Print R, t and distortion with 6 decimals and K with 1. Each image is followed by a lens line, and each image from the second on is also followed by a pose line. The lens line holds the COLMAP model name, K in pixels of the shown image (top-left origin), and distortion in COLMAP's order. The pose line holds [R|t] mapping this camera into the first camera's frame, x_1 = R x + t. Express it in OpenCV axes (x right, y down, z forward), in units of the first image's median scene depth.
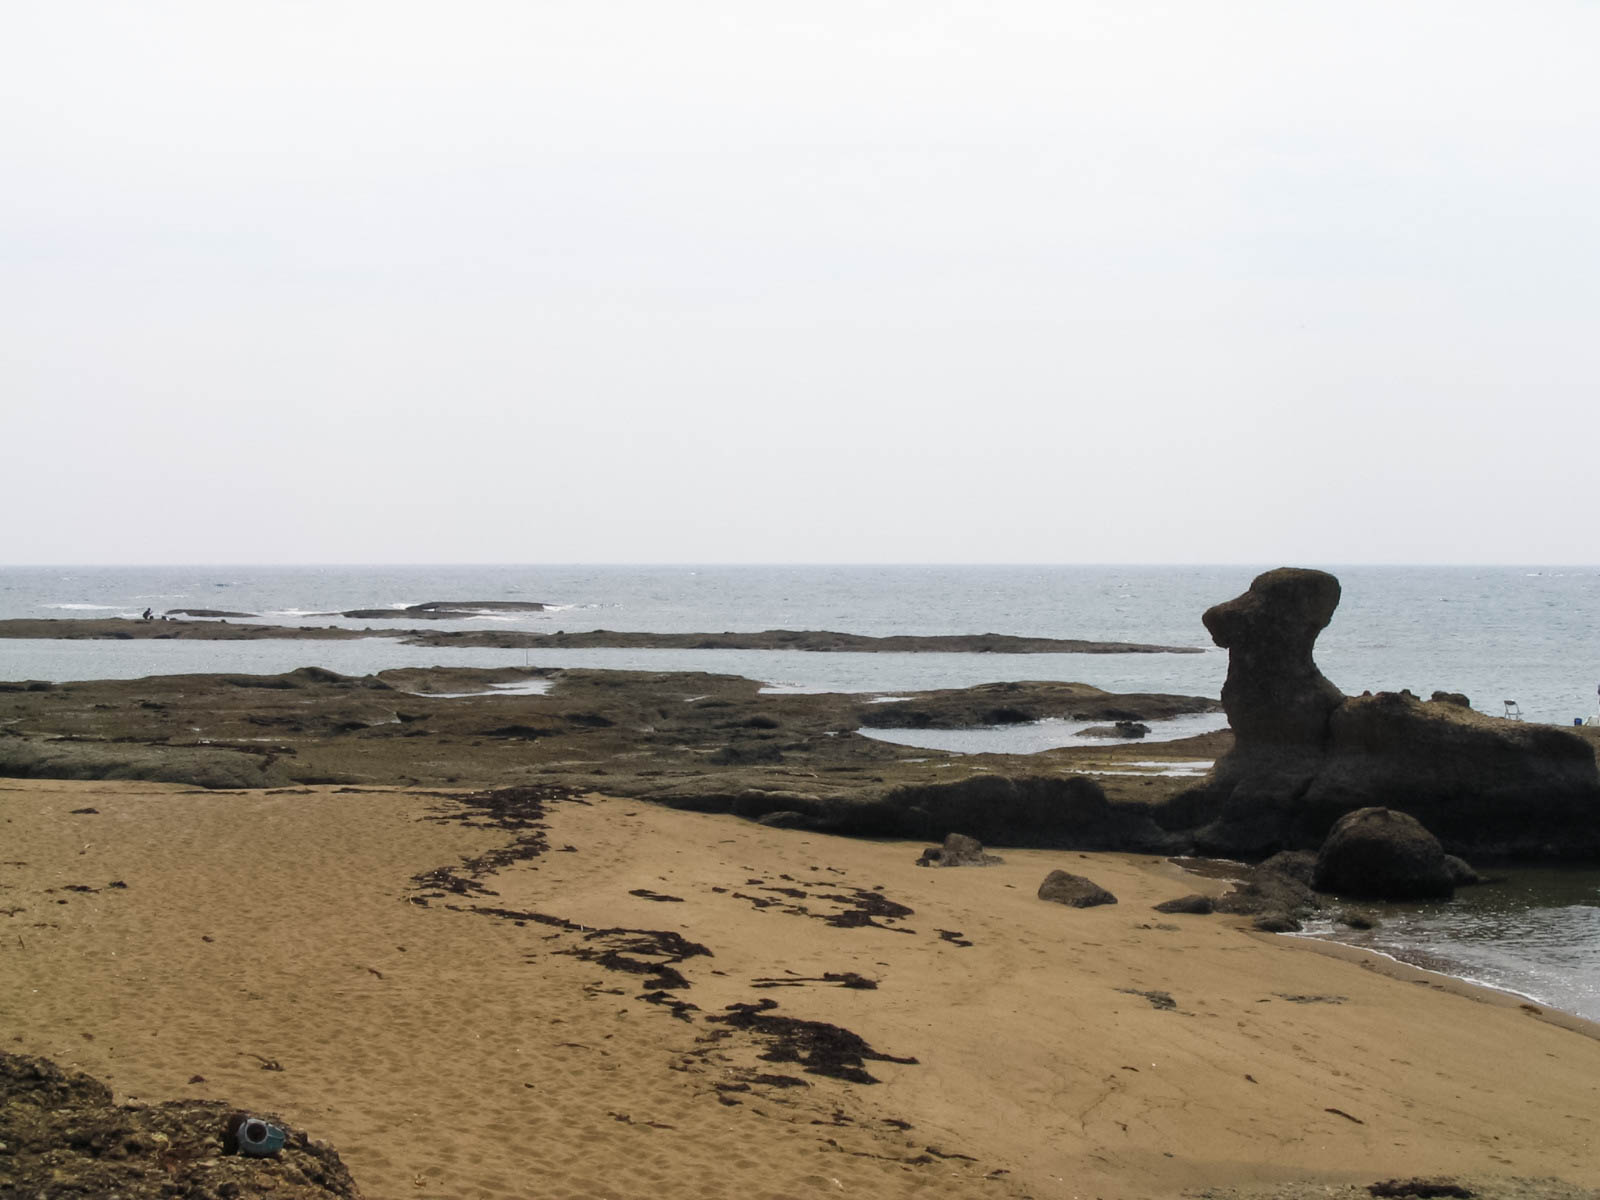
lens RADIAL K [[2371.5, 0, 800.3], [0, 2371.5, 600.0], [0, 0, 1]] dist [-0.150606, 0.000000]
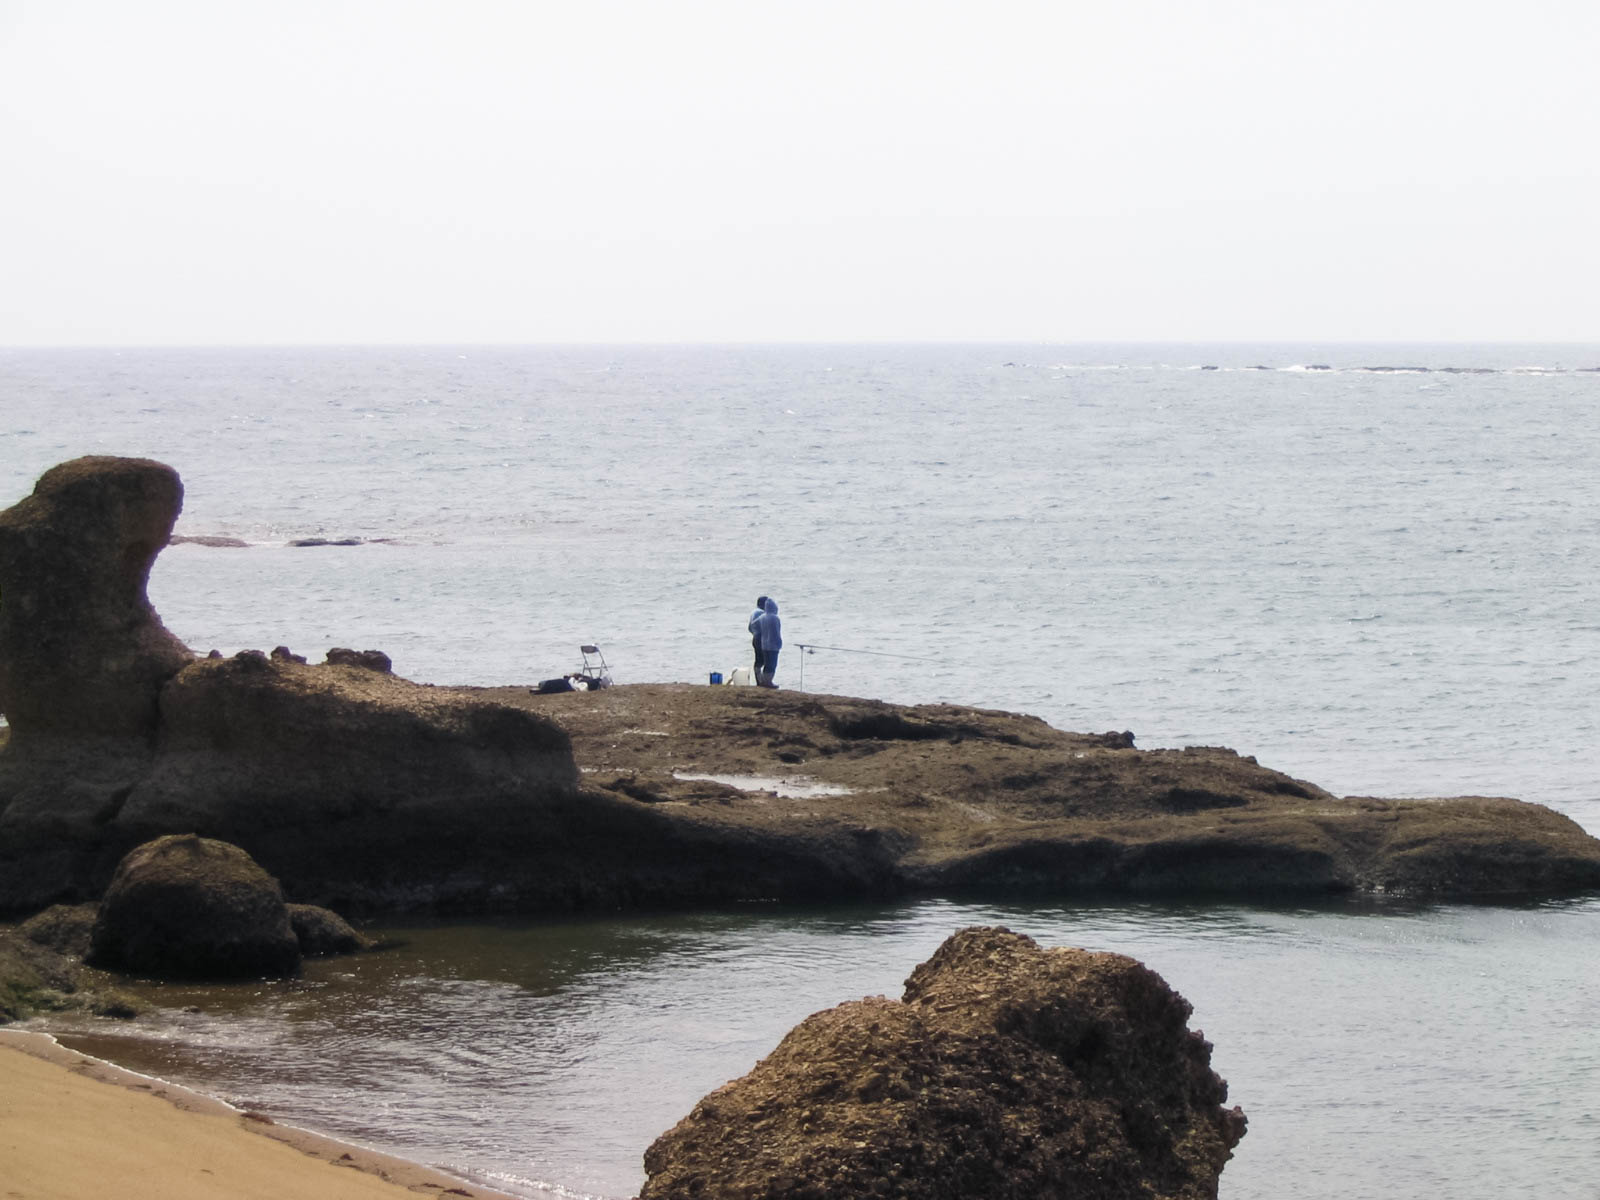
lens RADIAL K [[4928.9, 0, 799.8], [0, 4928.9, 600.1], [0, 0, 1]] dist [-0.139908, 0.000000]
pose [[0.972632, -0.019234, 0.231552, 0.088131], [0.009581, 0.999040, 0.042743, -0.030634], [-0.232152, -0.039355, 0.971883, -0.333283]]
